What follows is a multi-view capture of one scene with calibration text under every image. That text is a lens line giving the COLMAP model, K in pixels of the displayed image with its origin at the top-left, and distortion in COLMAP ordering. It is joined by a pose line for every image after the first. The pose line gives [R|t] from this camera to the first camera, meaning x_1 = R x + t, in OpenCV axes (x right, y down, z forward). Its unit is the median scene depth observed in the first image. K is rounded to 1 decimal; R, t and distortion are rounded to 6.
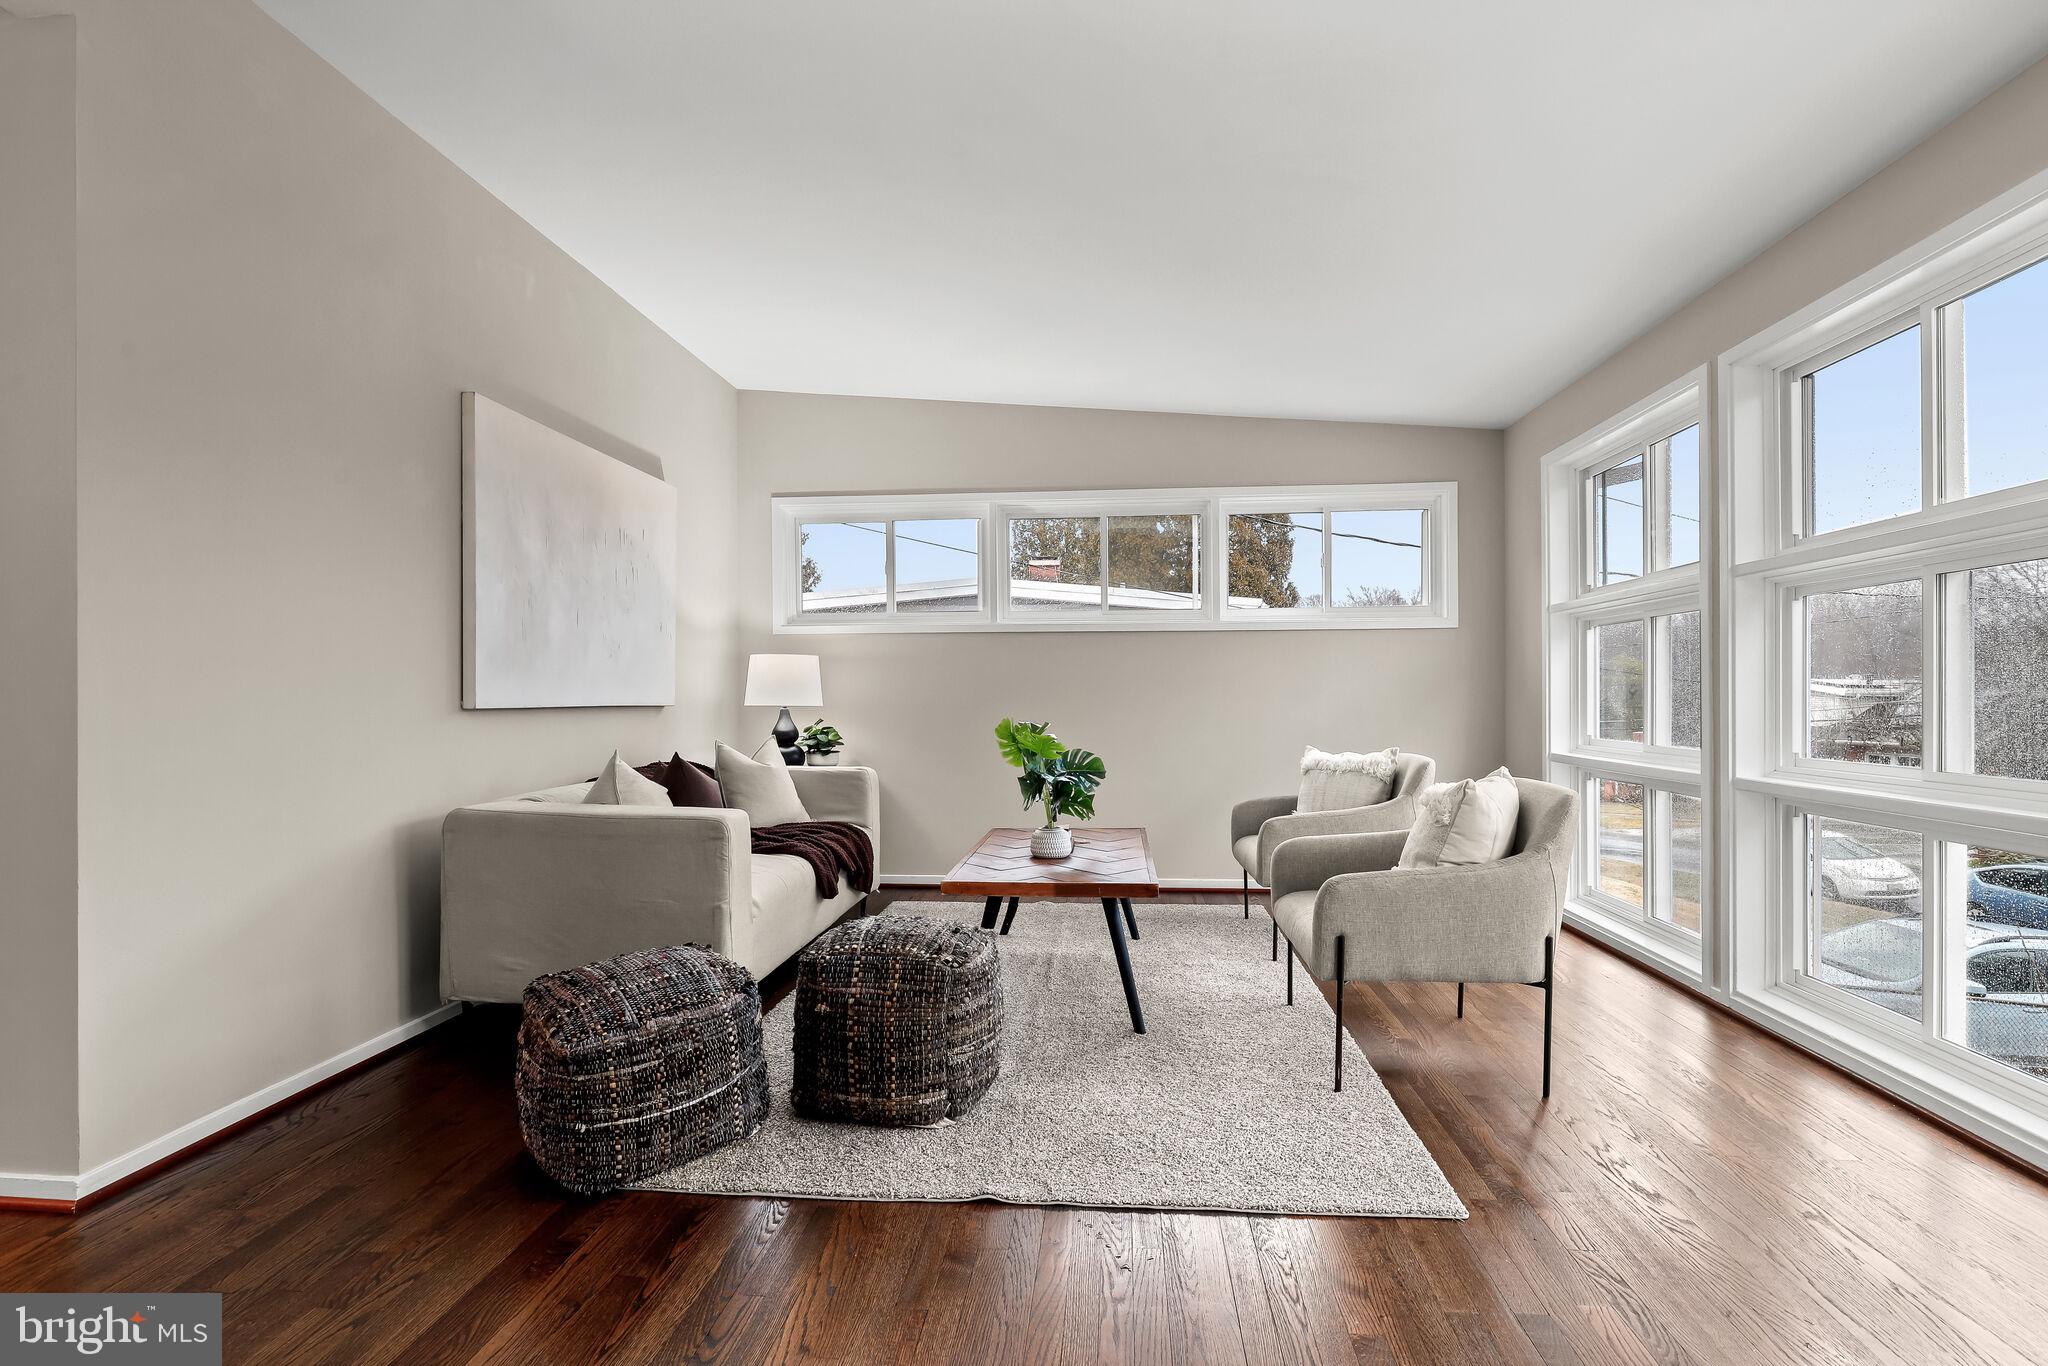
lens RADIAL K [[945.6, 0, 1047.5], [0, 945.6, 694.3], [0, 0, 1]] dist [-0.000508, 0.000988]
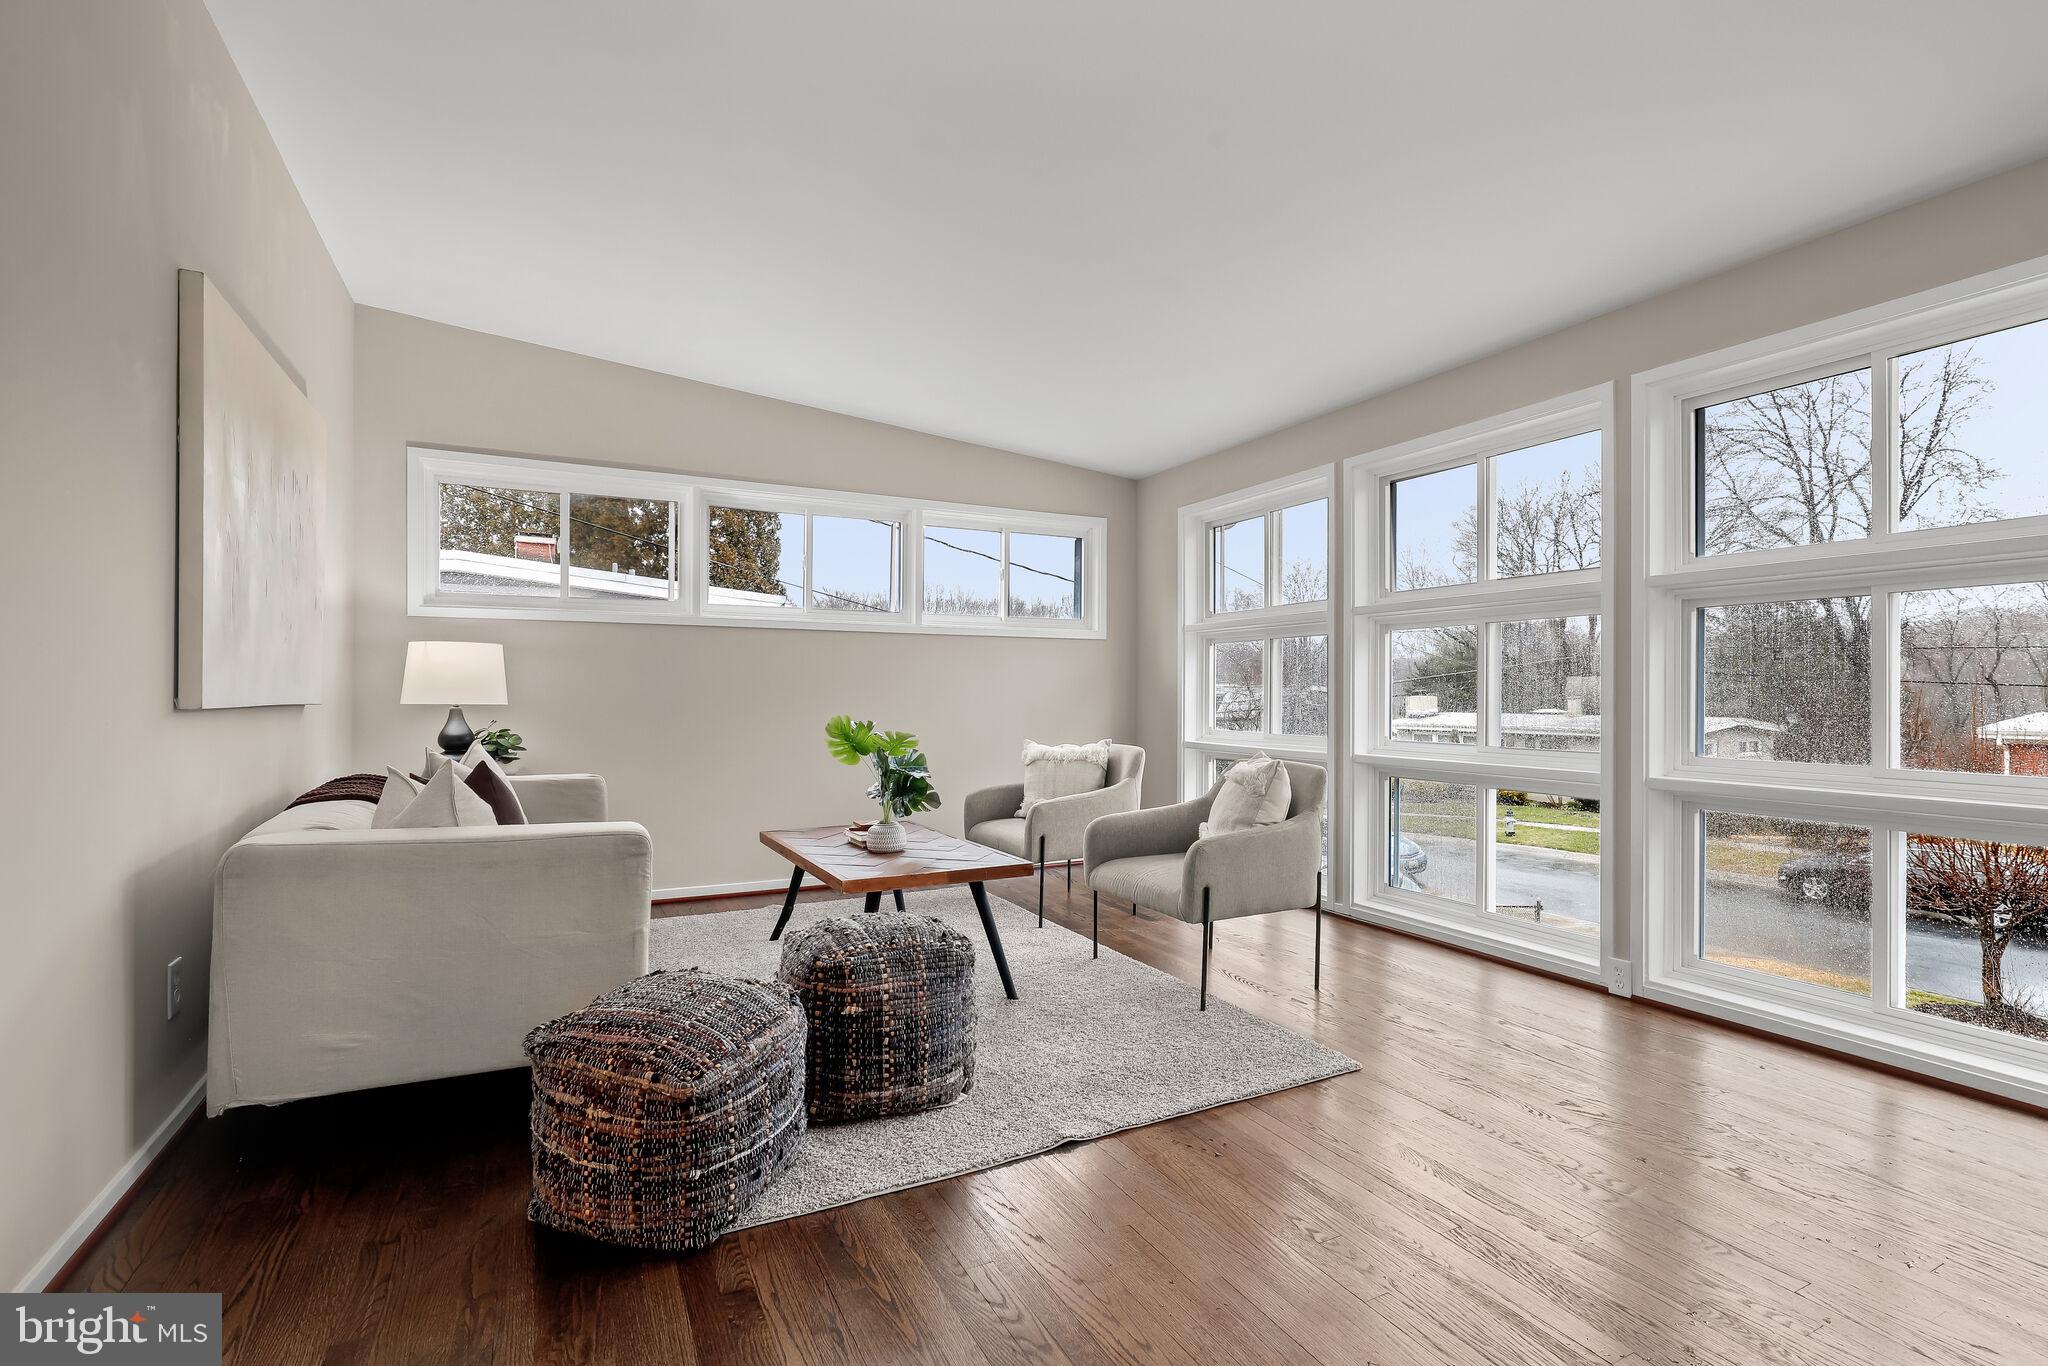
lens RADIAL K [[945.6, 0, 1049.3], [0, 945.6, 687.6], [0, 0, 1]] dist [-0.000508, 0.000988]
pose [[0.843423, 0.009376, 0.537168, -0.549920], [-0.007262, 0.999955, -0.006052, -0.002108], [-0.537200, 0.001204, 0.843454, 0.045705]]
